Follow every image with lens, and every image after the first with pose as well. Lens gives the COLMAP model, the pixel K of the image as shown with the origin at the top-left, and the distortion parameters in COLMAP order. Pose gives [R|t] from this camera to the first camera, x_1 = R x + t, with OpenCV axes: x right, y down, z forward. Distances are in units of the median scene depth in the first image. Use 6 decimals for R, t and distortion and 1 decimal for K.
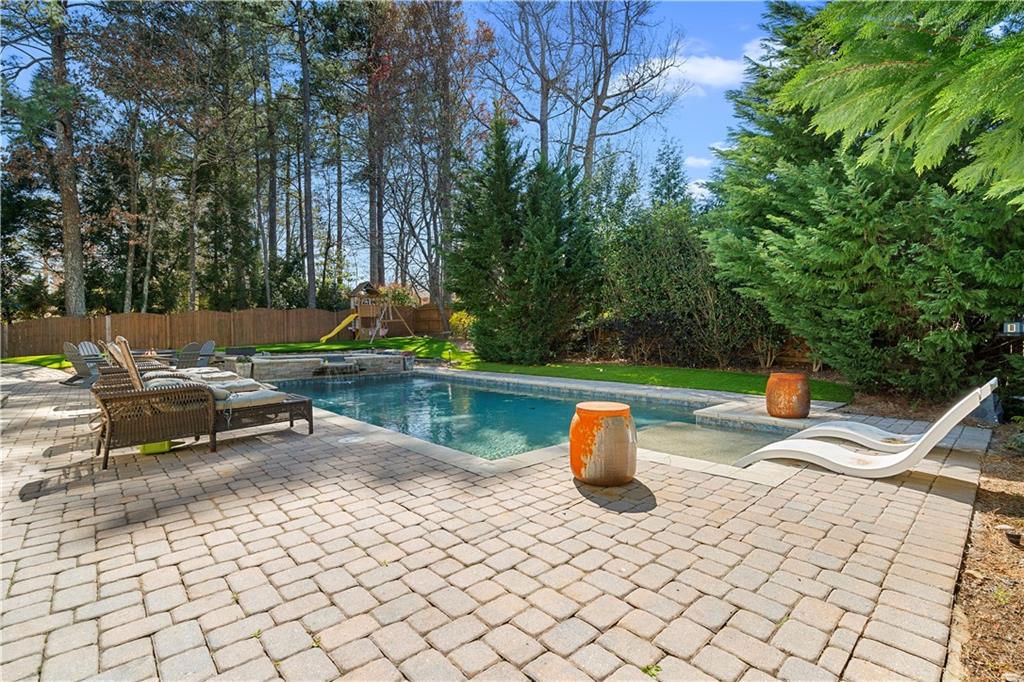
lens RADIAL K [[464.4, 0, 511.6], [0, 464.4, 338.4], [0, 0, 1]] dist [-0.007110, 0.006252]
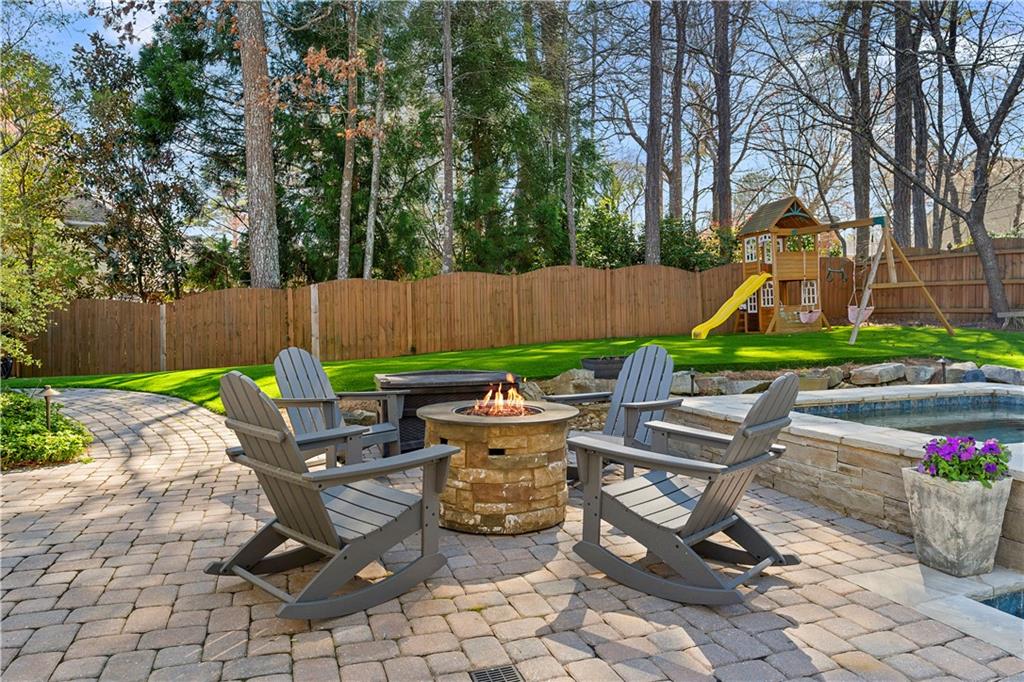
lens RADIAL K [[659.1, 0, 513.9], [0, 659.1, 337.4], [0, 0, 1]] dist [0.007231, 0.001486]
pose [[0.922740, 0.006055, -0.385375, -0.363380], [0.000385, 0.999862, 0.016631, -0.002394], [0.385422, -0.015495, 0.922610, 0.388358]]
